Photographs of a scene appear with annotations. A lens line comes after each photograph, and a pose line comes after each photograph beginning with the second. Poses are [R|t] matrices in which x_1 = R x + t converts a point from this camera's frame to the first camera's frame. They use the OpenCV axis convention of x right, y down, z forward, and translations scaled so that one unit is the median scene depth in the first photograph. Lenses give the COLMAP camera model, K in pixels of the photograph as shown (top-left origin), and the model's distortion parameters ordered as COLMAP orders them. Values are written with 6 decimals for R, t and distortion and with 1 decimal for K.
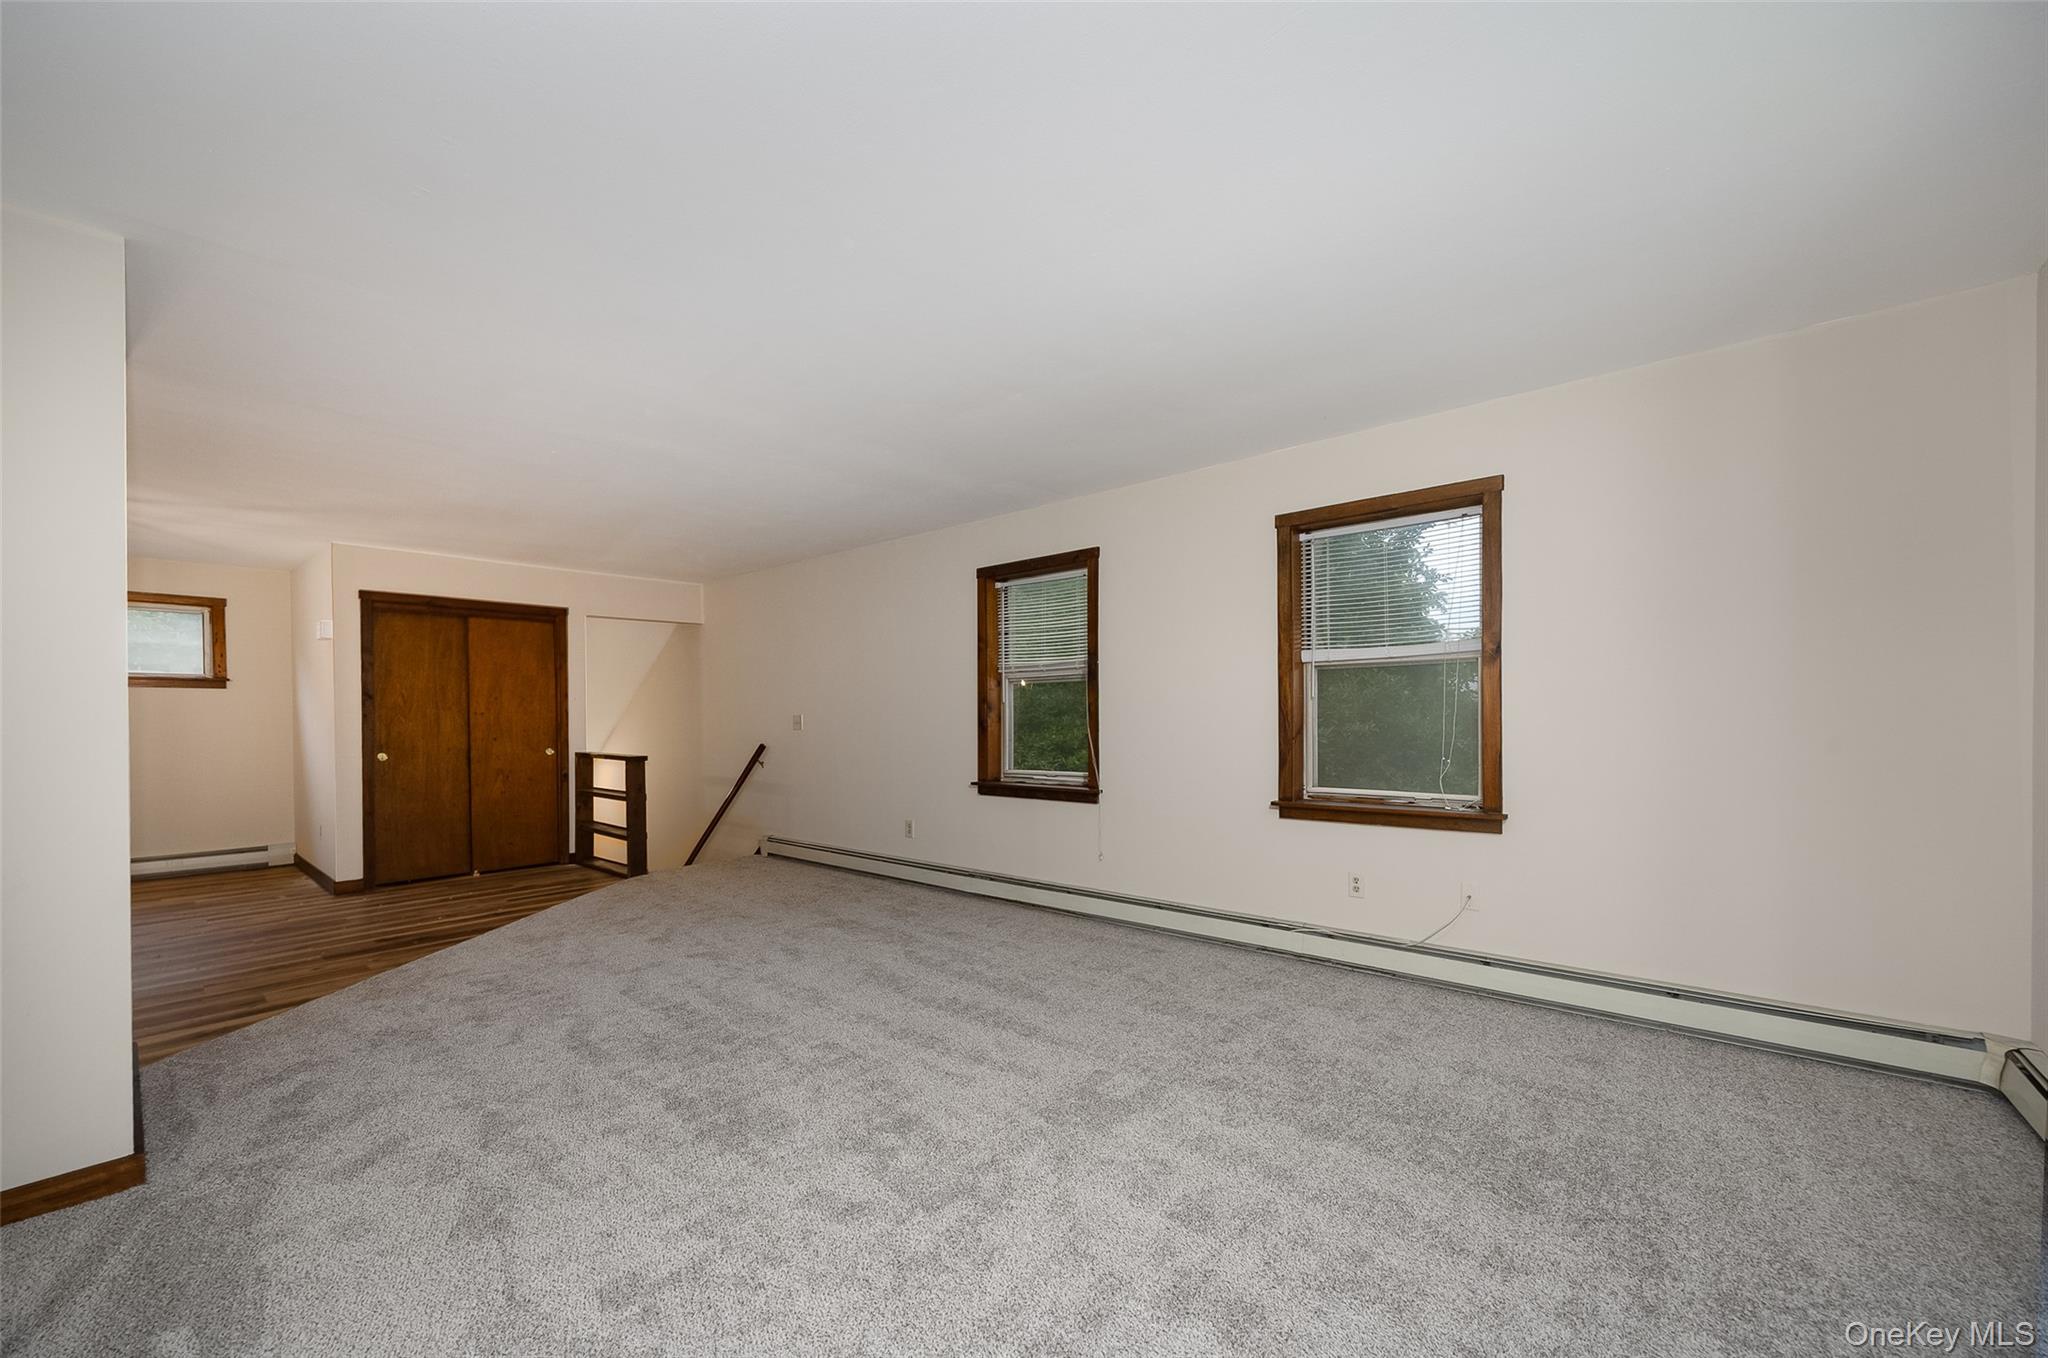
lens RADIAL K [[834.6, 0, 967.4], [0, 834.6, 734.8], [0, 0, 1]] dist [0.000145, 0.000036]
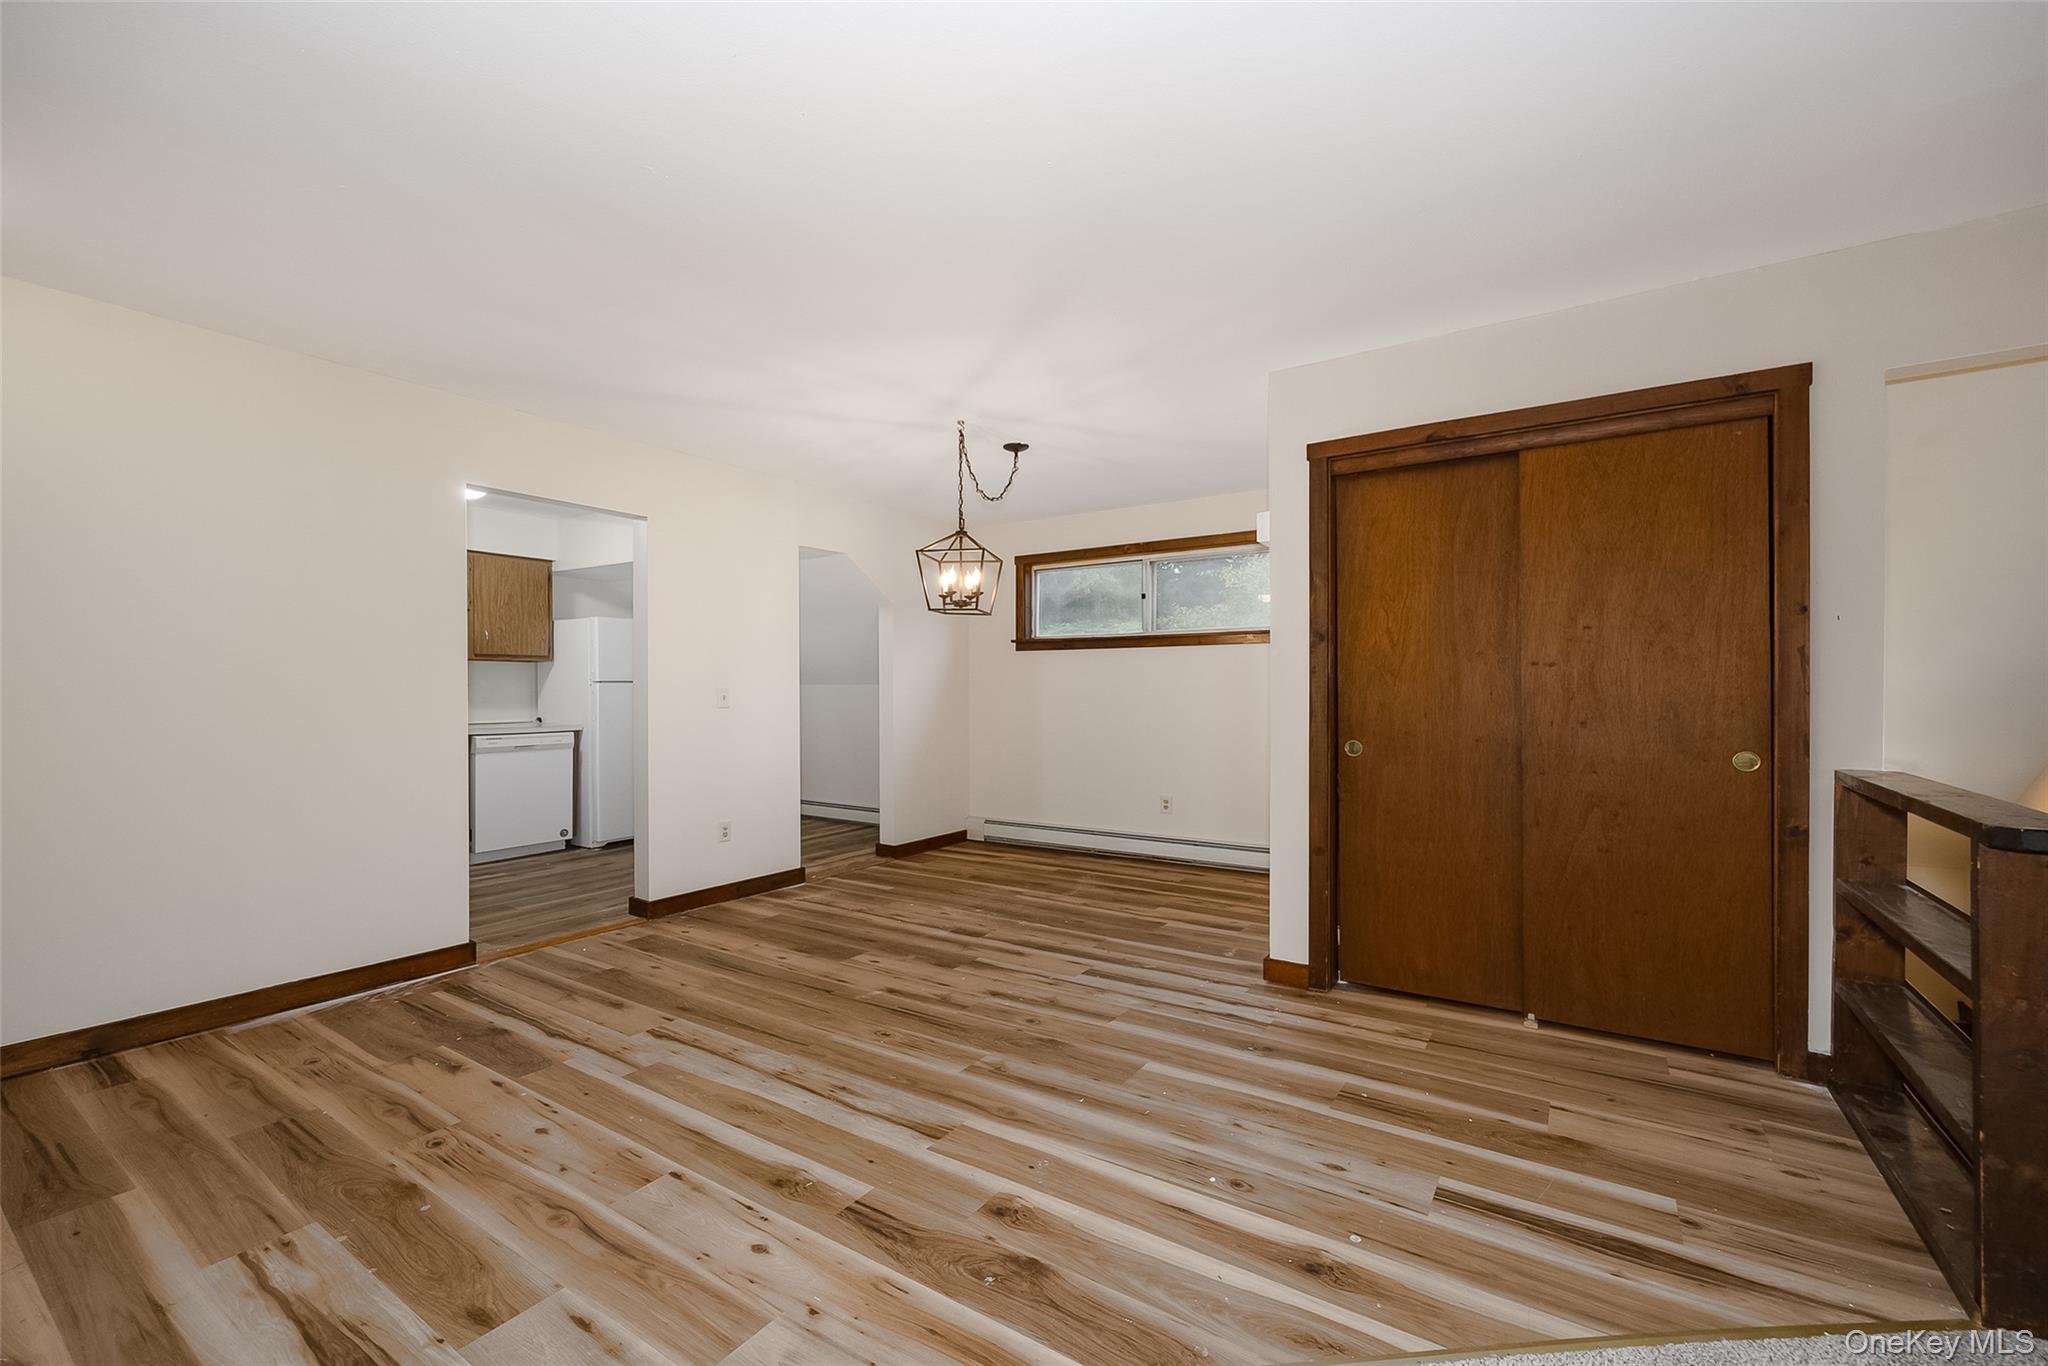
lens RADIAL K [[826.8, 0, 1024.0], [0, 826.8, 683.0], [0, 0, 1]] dist [-0.001469, 0.000031]
pose [[0.170830, -0.001550, -0.985299, -0.200325], [-0.010246, 0.999942, -0.003349, -0.010895], [0.985247, 0.010667, 0.170805, 0.657373]]
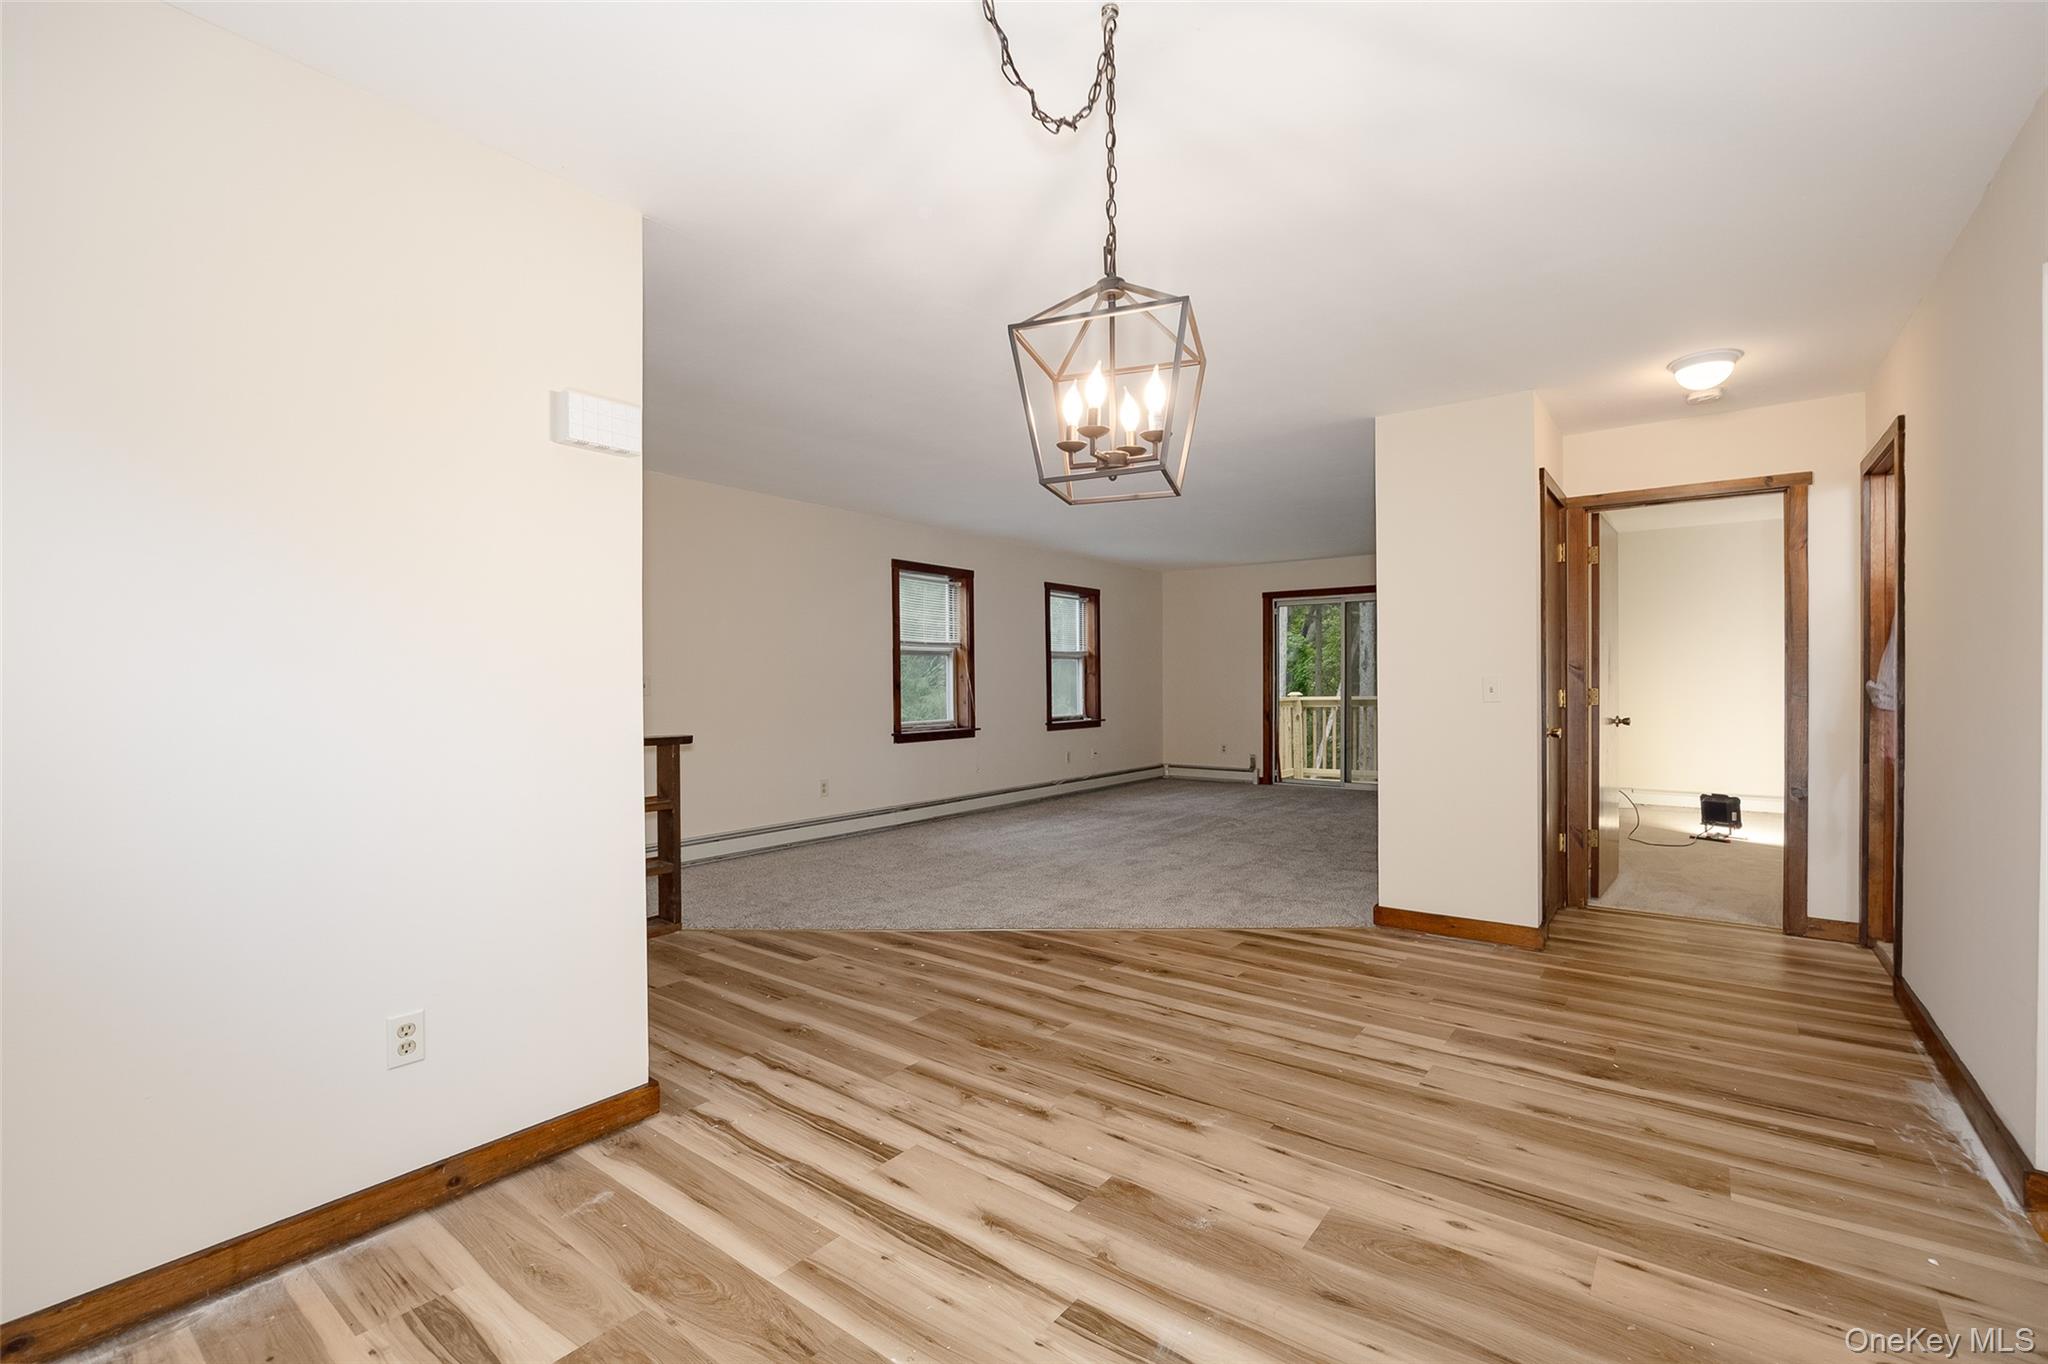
lens RADIAL K [[867.6, 0, 1024.0], [0, 867.6, 682.0], [0, 0, 1]] dist [-0.003937, -0.000279]
pose [[-0.109357, 0.012332, 0.993926, -1.074048], [0.017322, 0.999795, -0.010499, -0.011109], [-0.993852, 0.016069, -0.109548, 0.773128]]
